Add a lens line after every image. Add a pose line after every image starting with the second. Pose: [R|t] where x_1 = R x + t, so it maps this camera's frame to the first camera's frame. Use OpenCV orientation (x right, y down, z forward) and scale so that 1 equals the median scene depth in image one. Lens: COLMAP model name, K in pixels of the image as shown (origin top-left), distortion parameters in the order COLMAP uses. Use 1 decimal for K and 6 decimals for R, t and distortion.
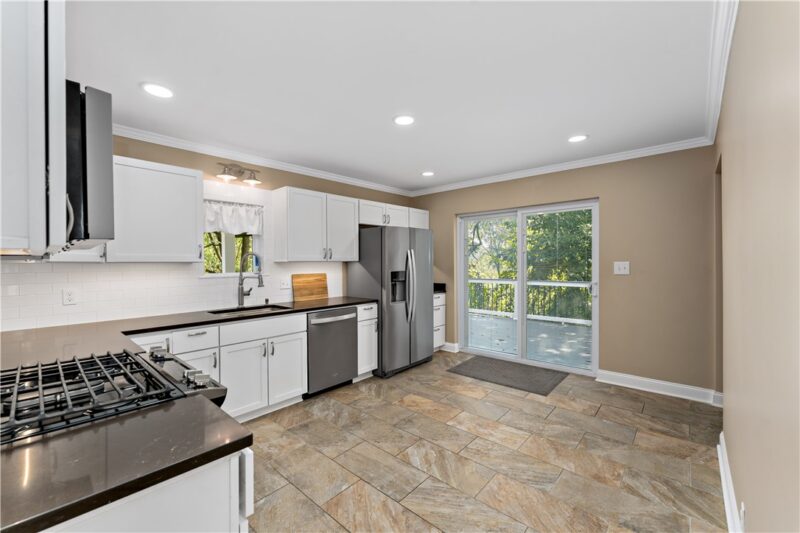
lens RADIAL K [[324.7, 0, 405.4], [0, 324.7, 266.5], [0, 0, 1]] dist [0.002644, -0.000895]
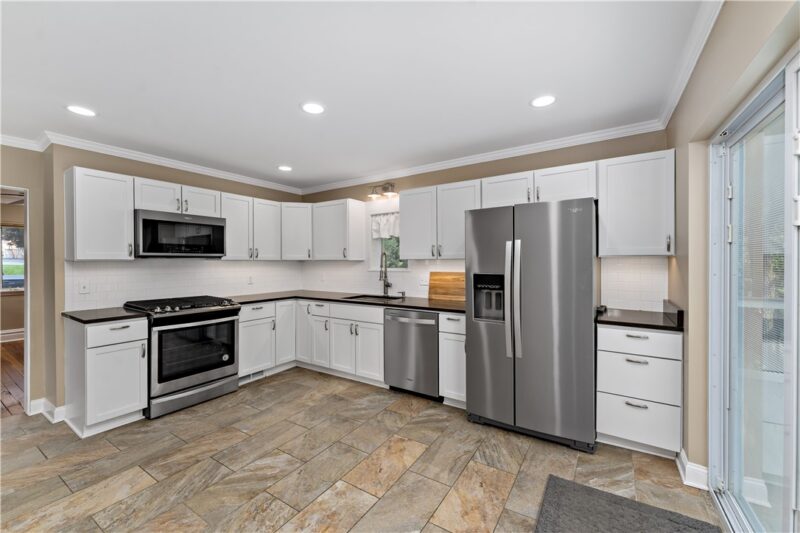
lens RADIAL K [[324.7, 0, 403.4], [0, 324.7, 260.6], [0, 0, 1]] dist [0.002644, -0.000895]
pose [[0.154758, 0.006551, -0.987931, 0.749352], [-0.012375, 0.999912, 0.004692, -0.017071], [0.987875, 0.011500, 0.154825, 0.878594]]
